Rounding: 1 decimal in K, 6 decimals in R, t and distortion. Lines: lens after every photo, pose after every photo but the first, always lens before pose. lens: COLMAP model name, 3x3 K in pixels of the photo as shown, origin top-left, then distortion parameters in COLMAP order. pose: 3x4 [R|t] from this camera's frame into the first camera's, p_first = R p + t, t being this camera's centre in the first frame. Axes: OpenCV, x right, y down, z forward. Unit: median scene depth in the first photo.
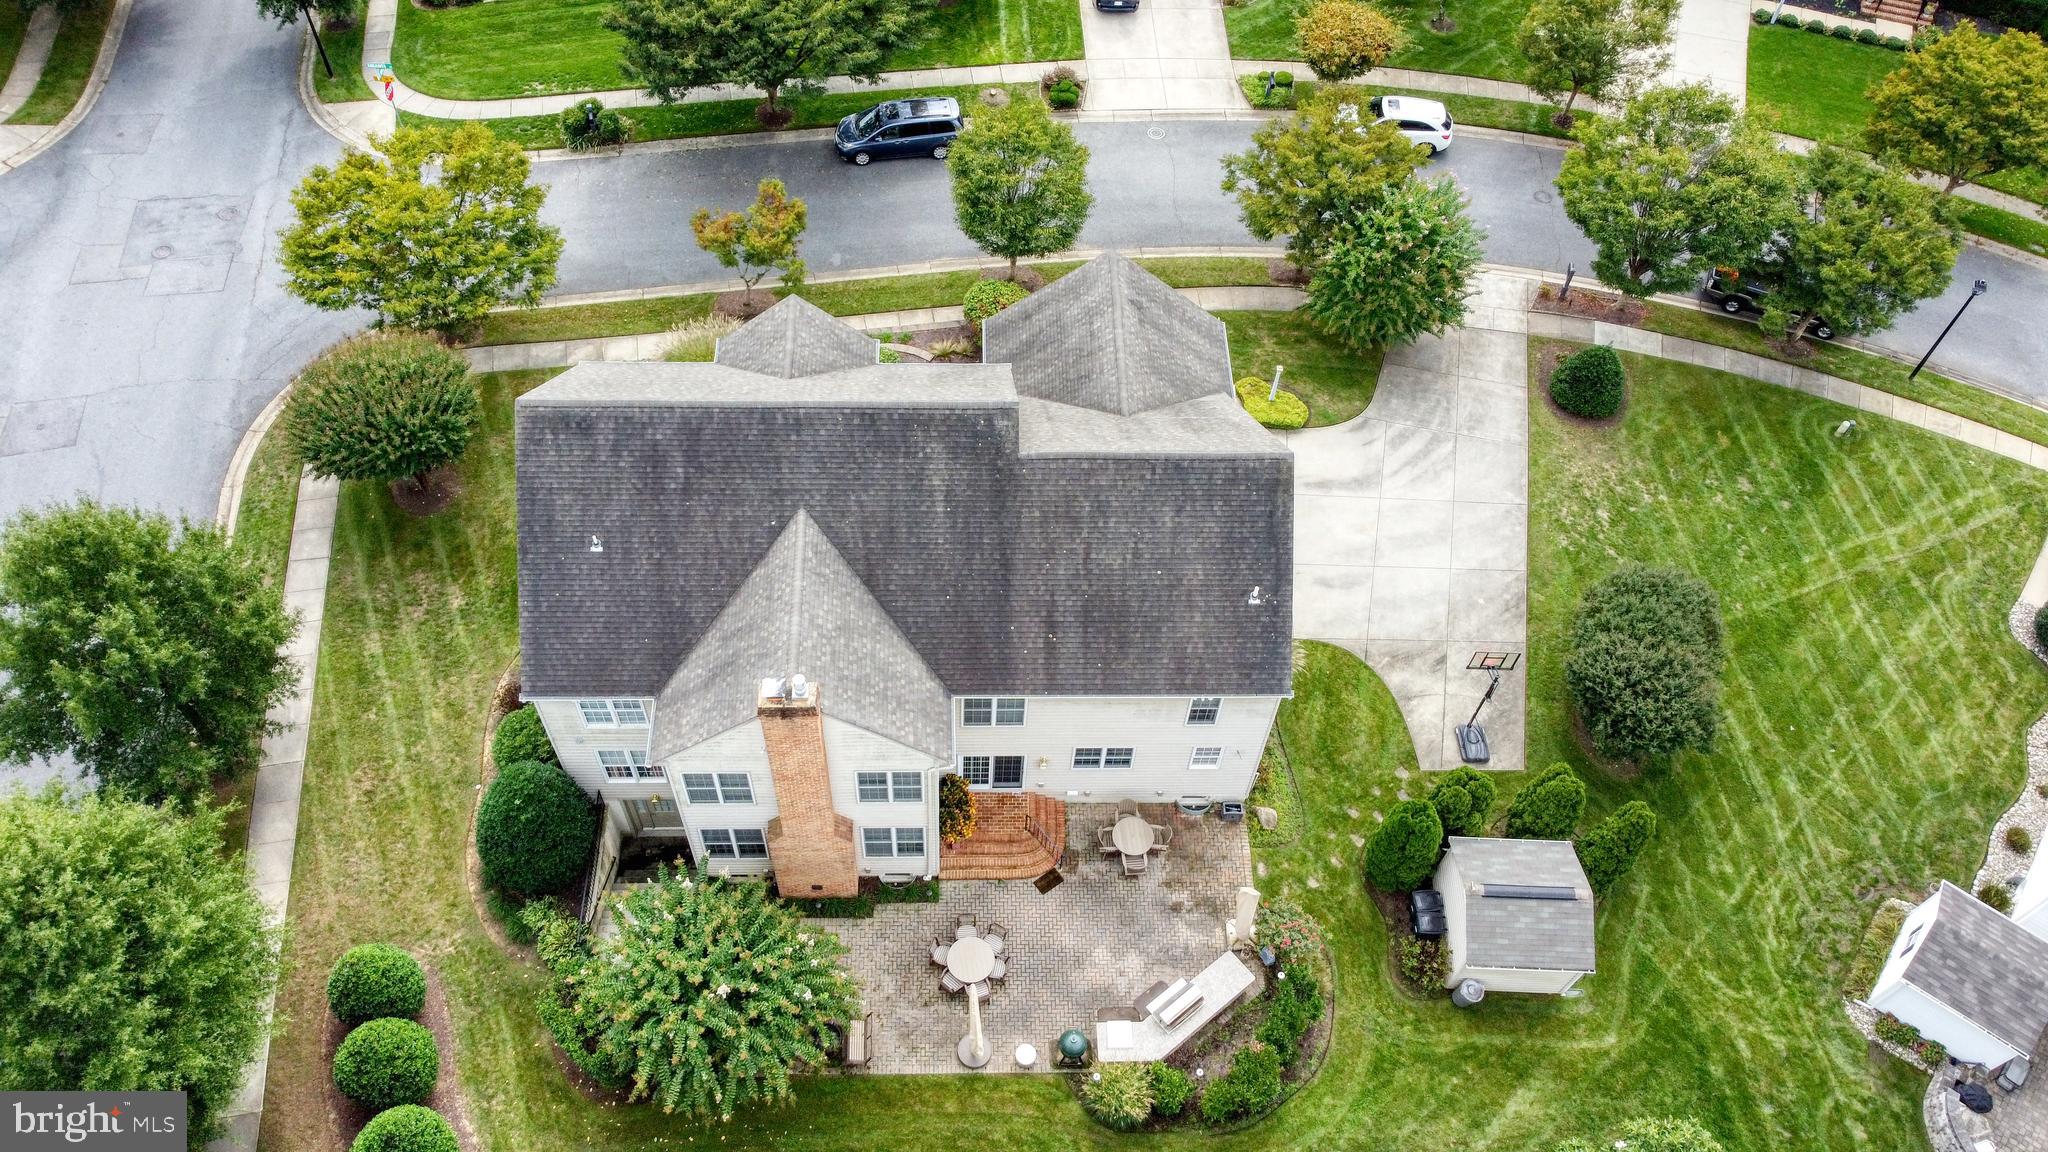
lens RADIAL K [[1545.0, 0, 1024.0], [0, 1545.0, 576.0], [0, 0, 1]] dist [-0.000011, -0.001109]
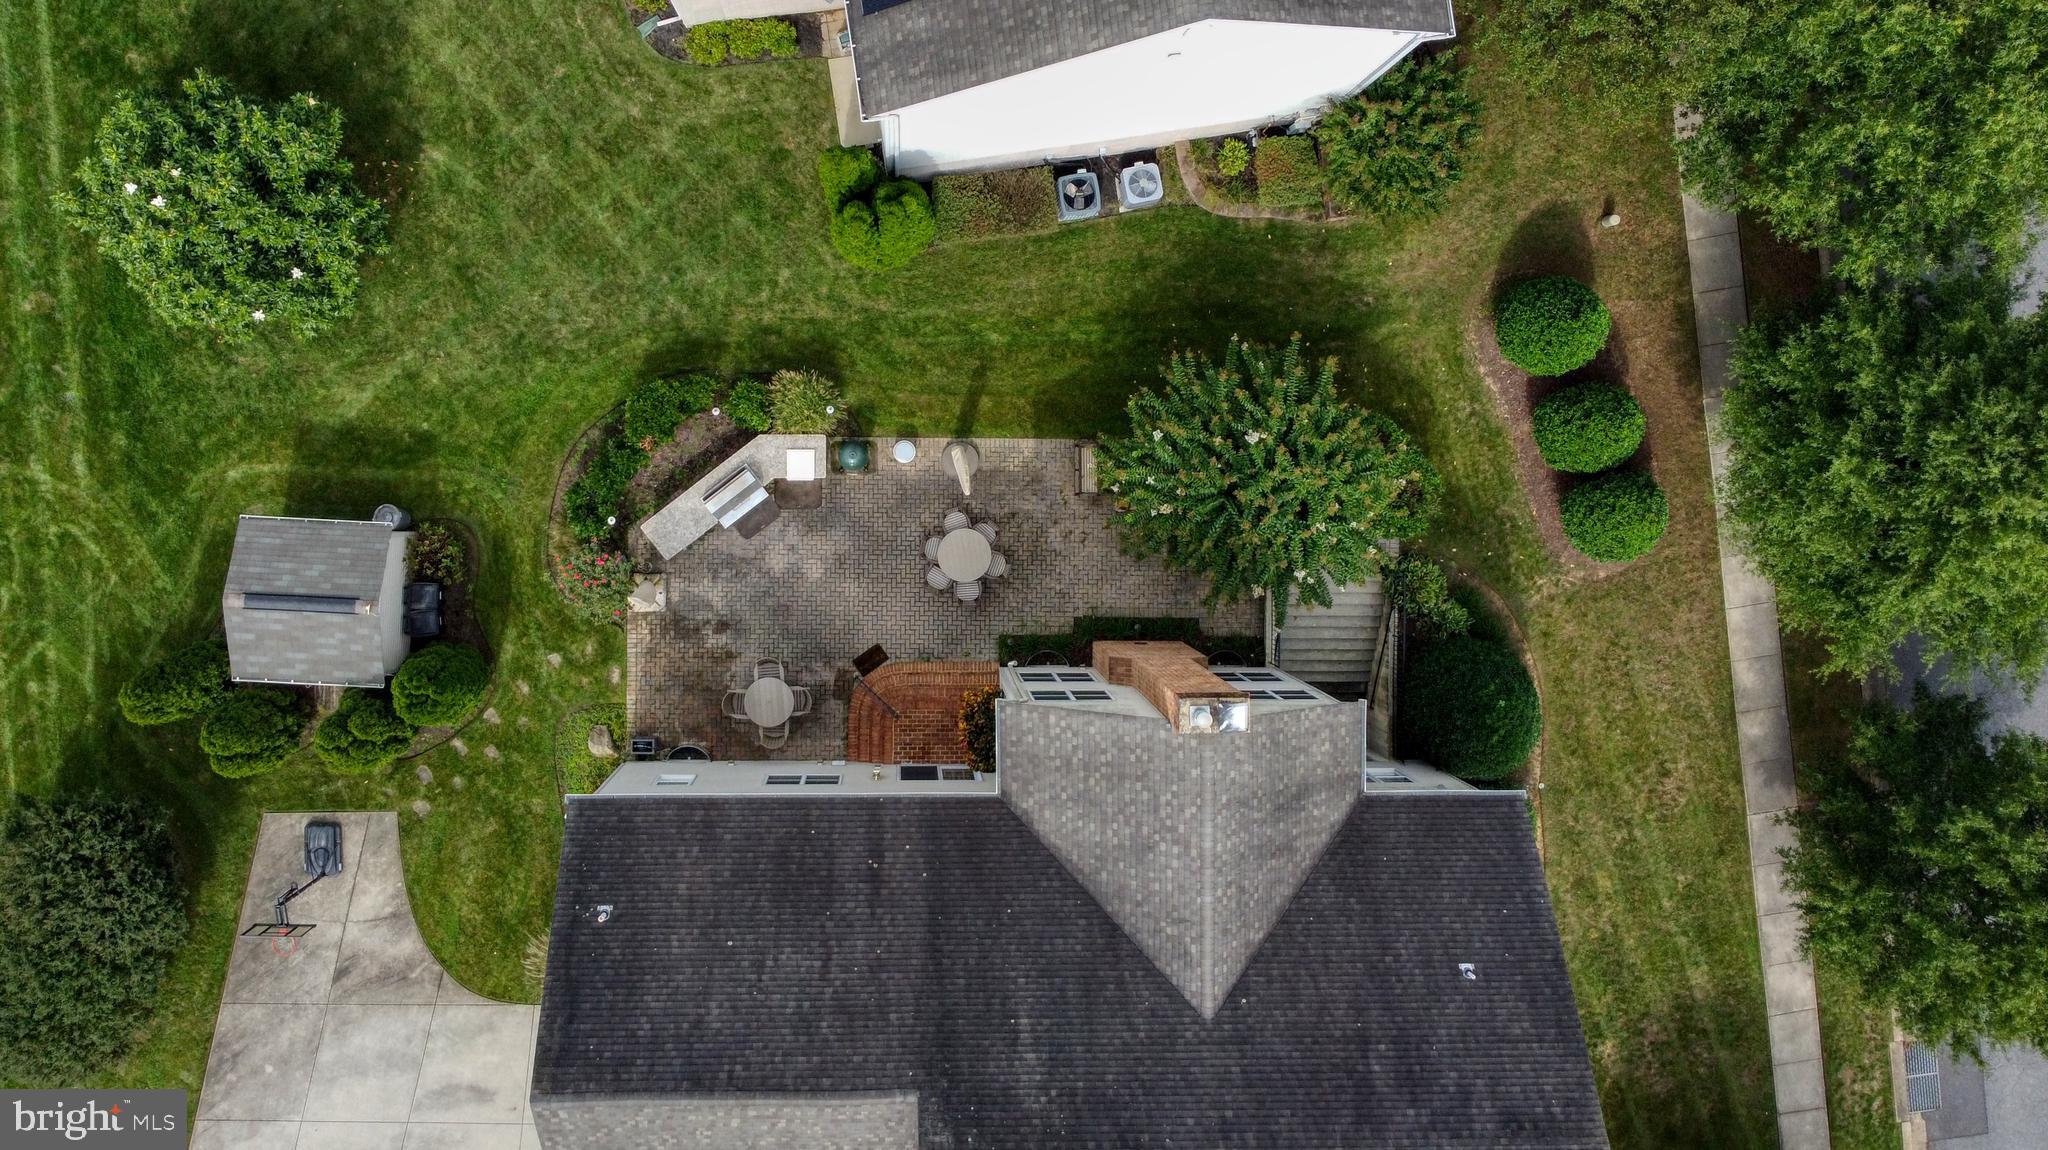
lens RADIAL K [[1718.7, 0, 1015.9], [0, 1718.7, 191.2], [0, 0, 1]] dist [0.003244, -0.010151]
pose [[-0.996632, -0.028820, -0.076775, 0.017176], [-0.018291, -0.834505, 0.550697, -0.115760], [-0.079940, 0.550246, 0.831167, 0.066310]]
